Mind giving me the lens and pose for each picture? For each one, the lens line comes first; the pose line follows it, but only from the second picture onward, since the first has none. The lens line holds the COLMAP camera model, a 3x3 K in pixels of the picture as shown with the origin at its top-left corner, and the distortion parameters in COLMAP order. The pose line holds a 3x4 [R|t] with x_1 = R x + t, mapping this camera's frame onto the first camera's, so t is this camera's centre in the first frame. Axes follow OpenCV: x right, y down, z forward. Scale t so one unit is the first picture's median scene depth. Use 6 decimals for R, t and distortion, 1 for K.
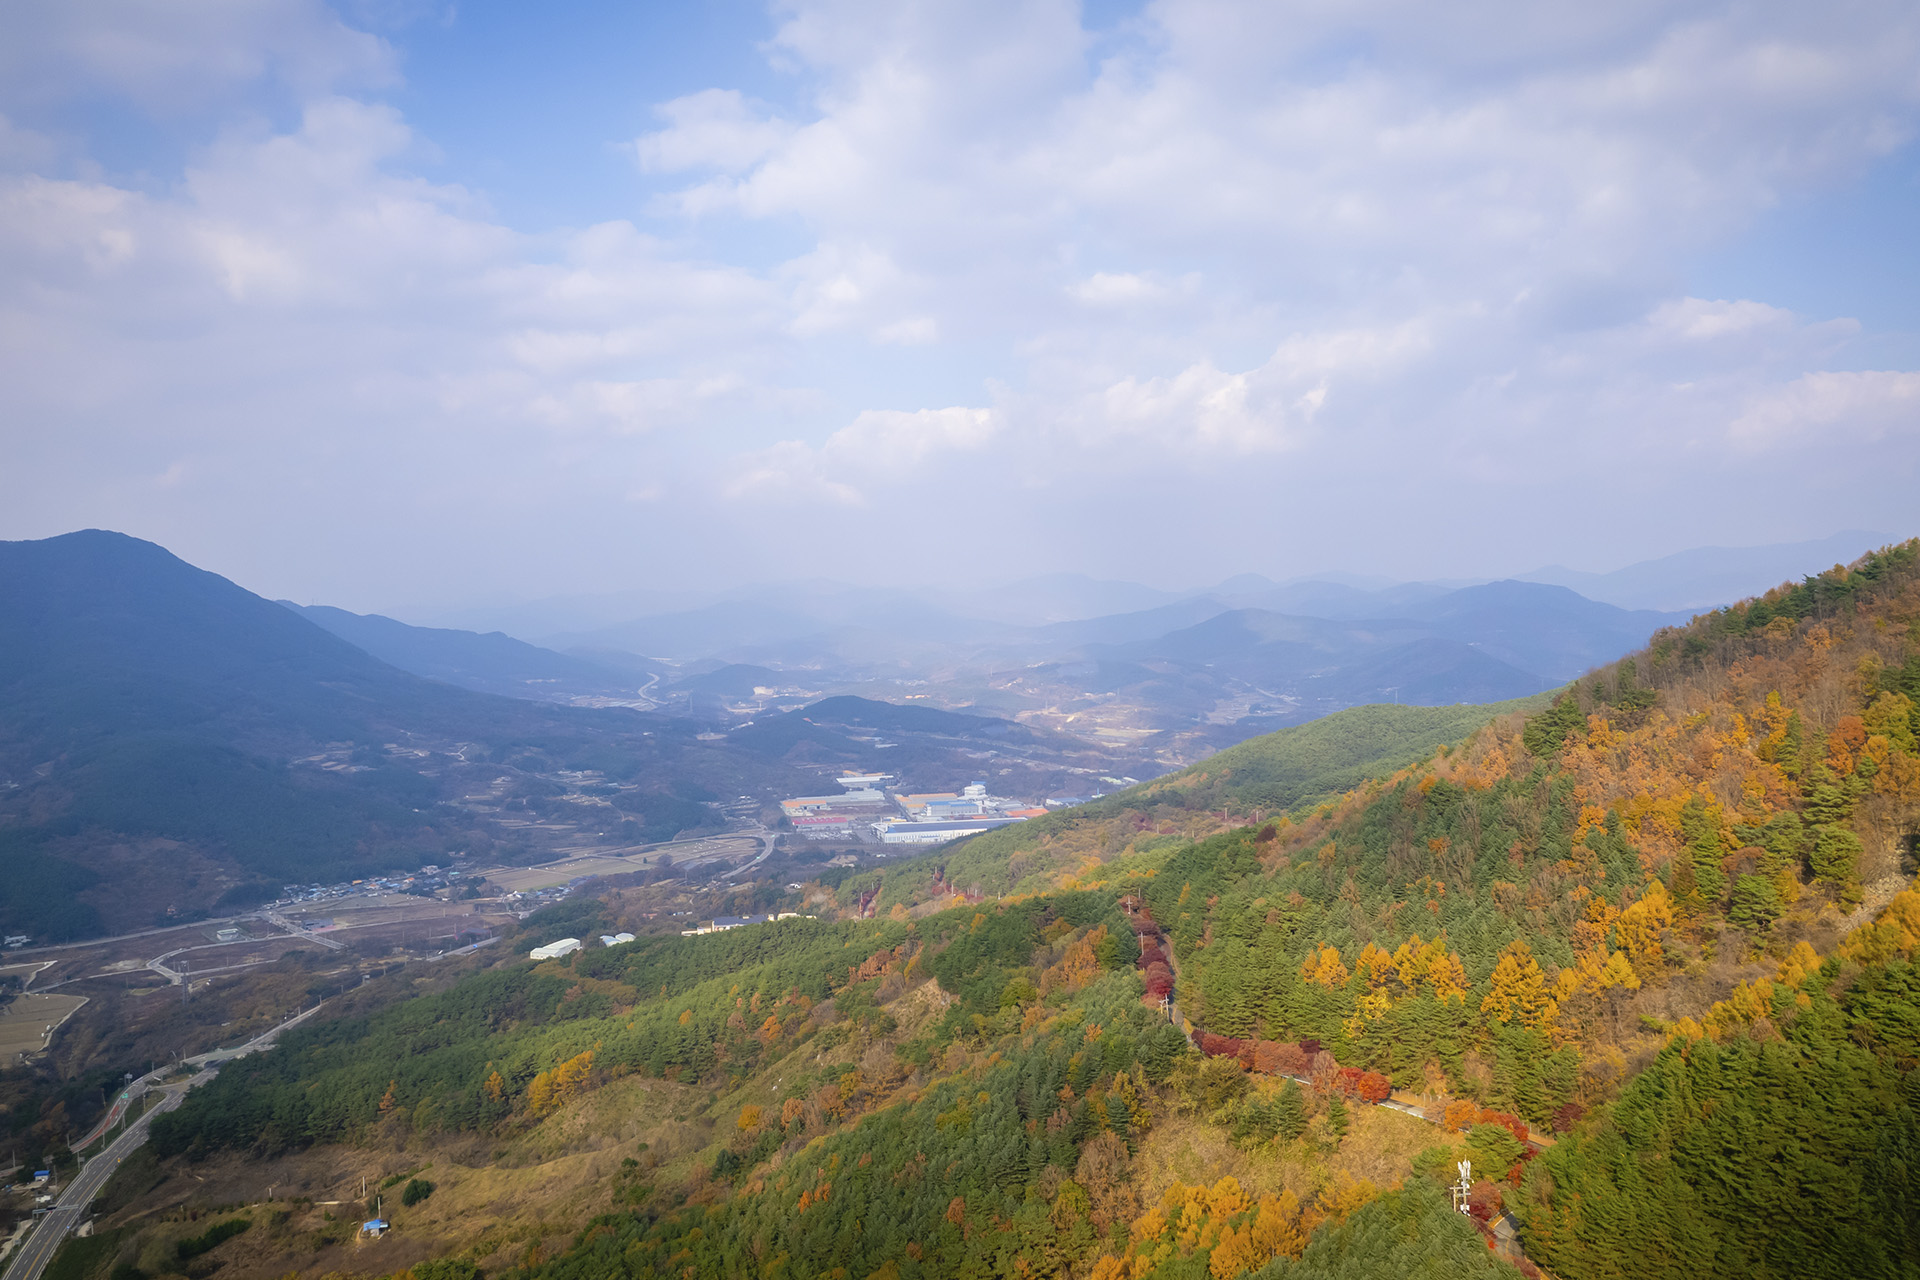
lens RADIAL K [[1543.4, 0, 951.8], [0, 1543.4, 639.0], [0, 0, 1]] dist [-0.006497, 0.001057]
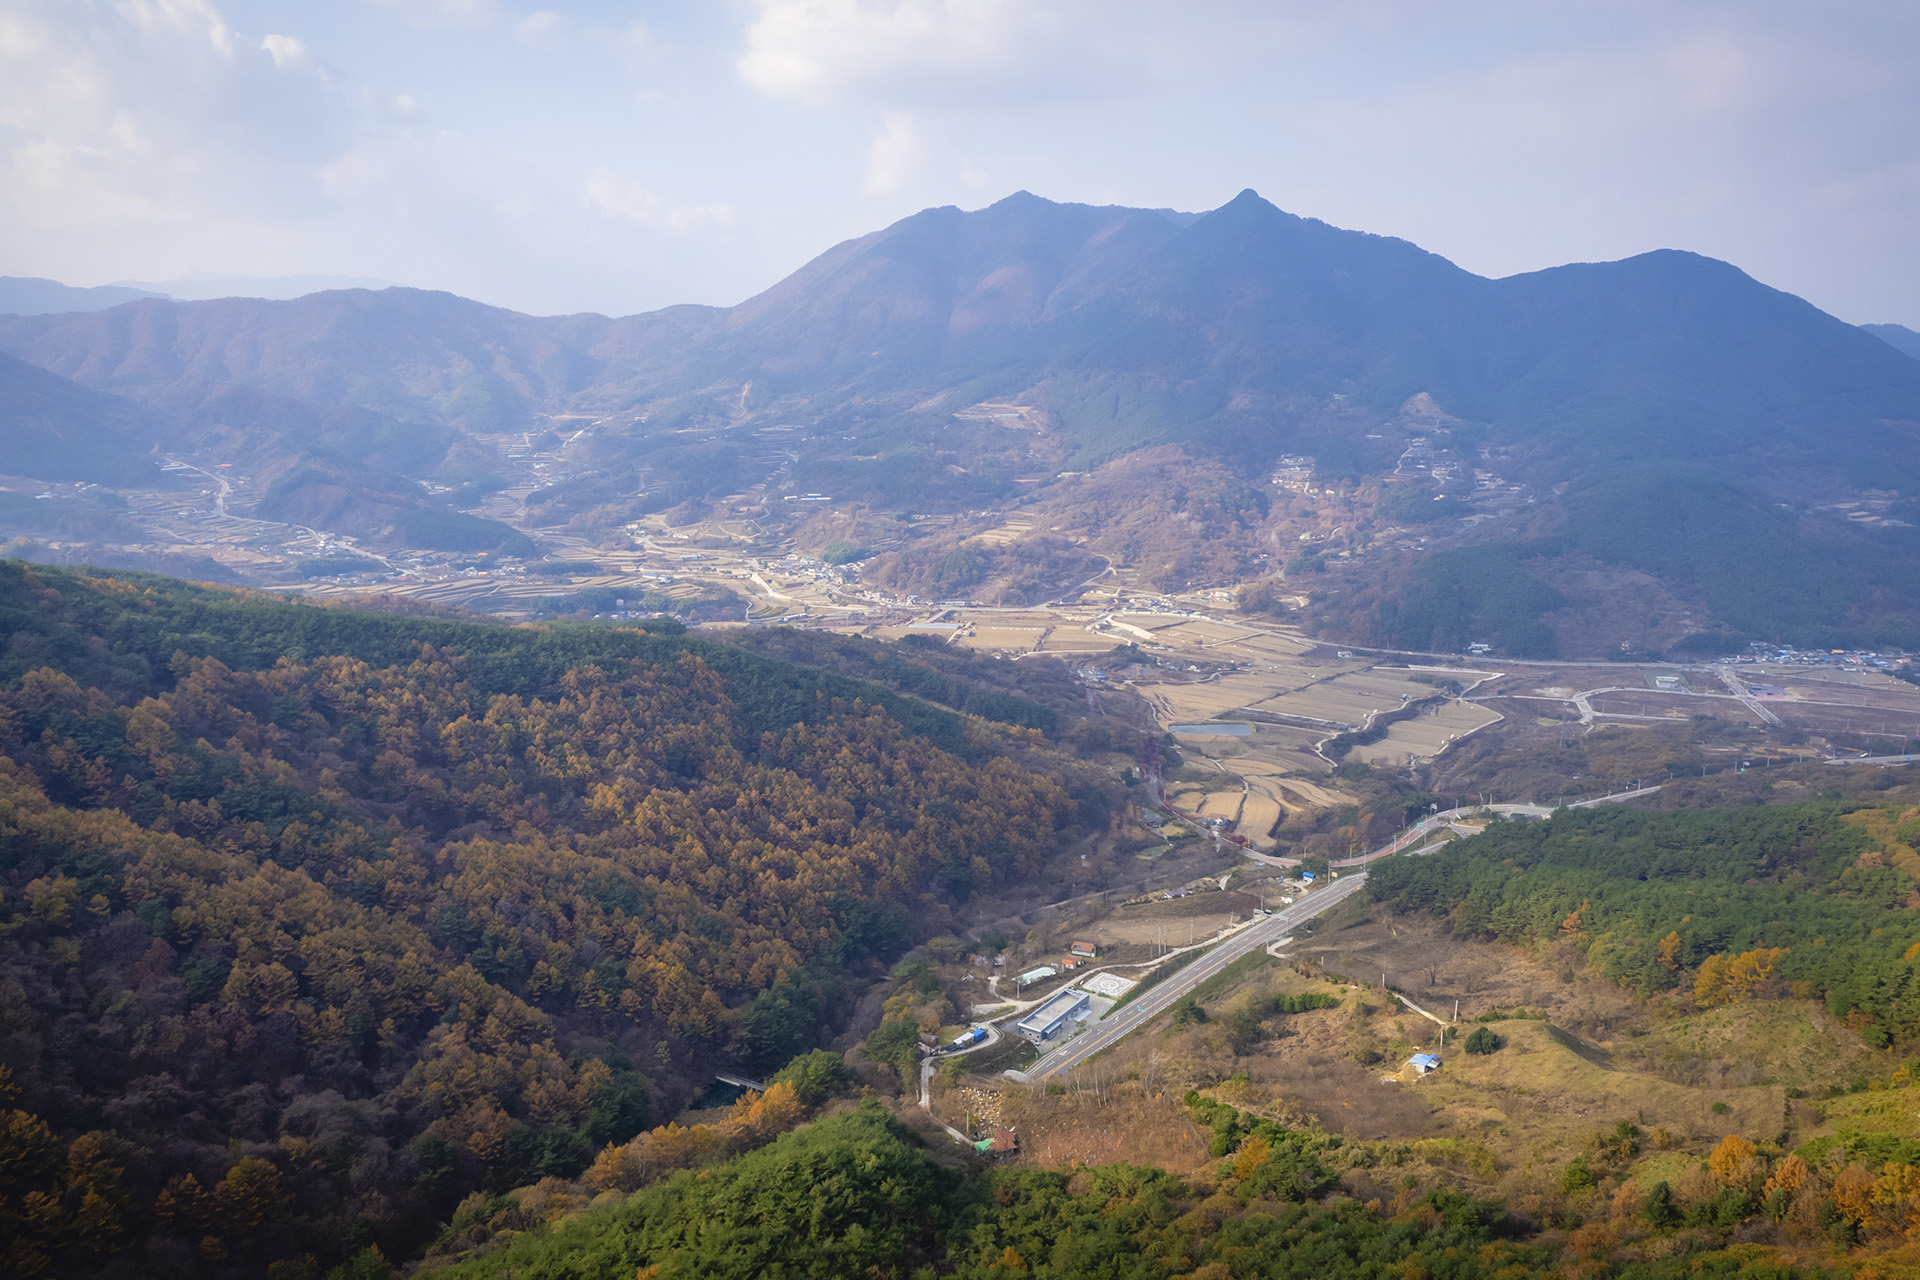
lens RADIAL K [[1543.4, 0, 951.8], [0, 1543.4, 639.0], [0, 0, 1]] dist [-0.006497, 0.001057]
pose [[0.562989, 0.178185, -0.807028, 0.044971], [-0.032202, 0.980470, 0.194015, -0.005150], [0.825837, -0.083240, 0.557732, 0.099475]]
